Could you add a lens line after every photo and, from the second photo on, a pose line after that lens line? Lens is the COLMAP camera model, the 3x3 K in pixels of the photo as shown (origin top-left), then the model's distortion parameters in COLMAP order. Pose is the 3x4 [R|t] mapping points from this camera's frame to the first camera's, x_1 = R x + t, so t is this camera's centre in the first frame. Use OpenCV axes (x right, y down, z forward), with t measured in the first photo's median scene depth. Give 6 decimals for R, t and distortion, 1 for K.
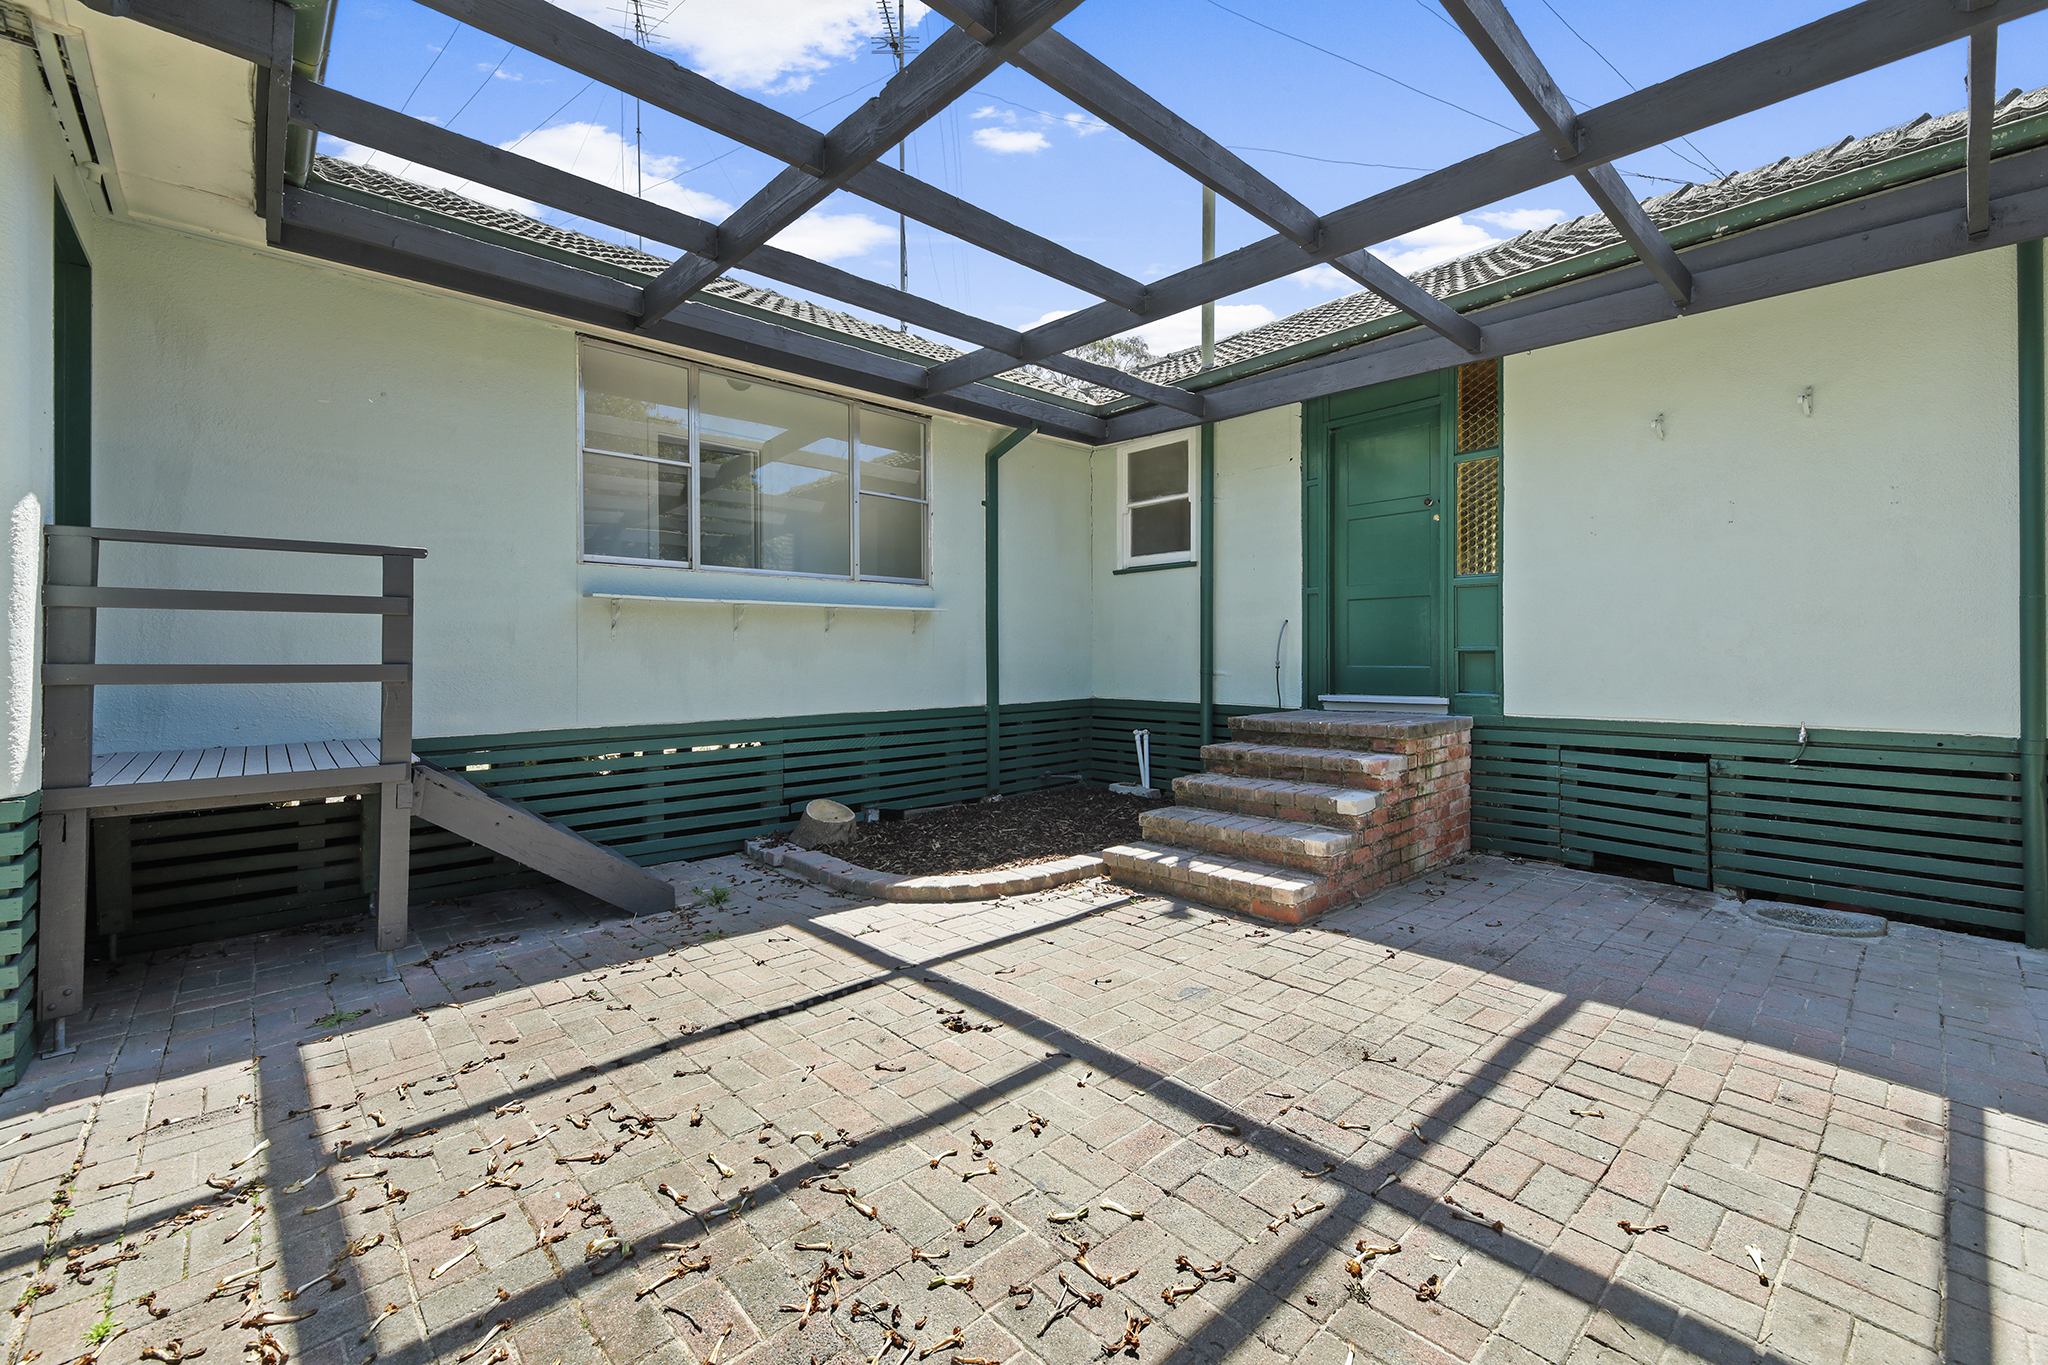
lens RADIAL K [[851.1, 0, 1030.5], [0, 851.1, 654.4], [0, 0, 1]] dist [0.047198, -0.000031]
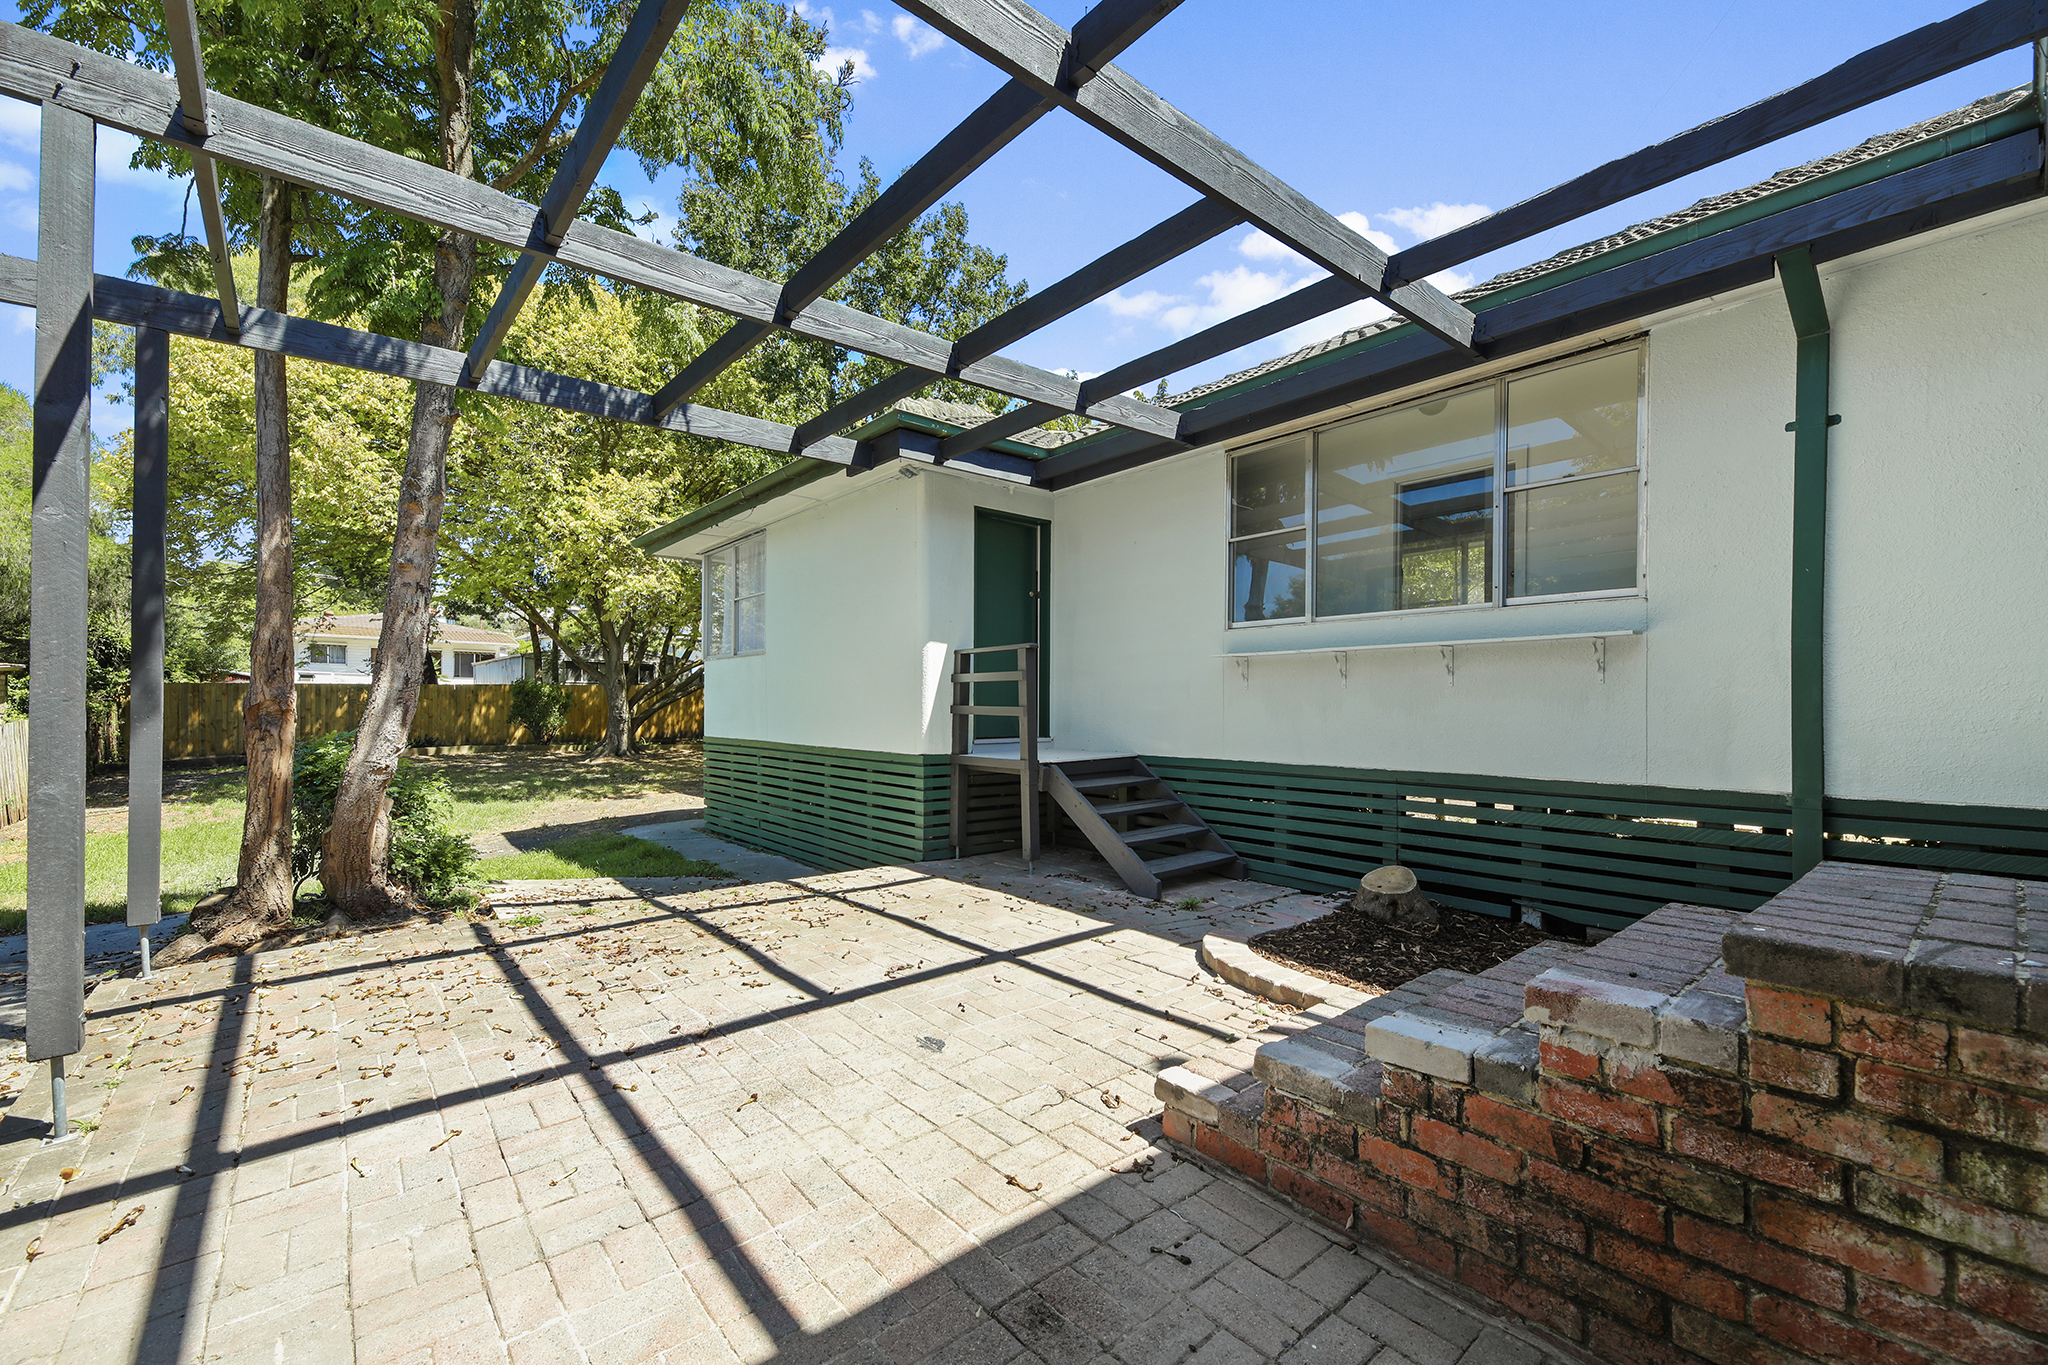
lens RADIAL K [[870.9, 0, 1026.6], [0, 870.9, 694.2], [0, 0, 1]] dist [0.029198, -0.000139]
pose [[-0.061102, -0.008868, -0.998092, 1.040180], [0.000864, 0.999960, -0.008937, 0.000170], [0.998131, -0.001408, -0.061092, 1.030538]]
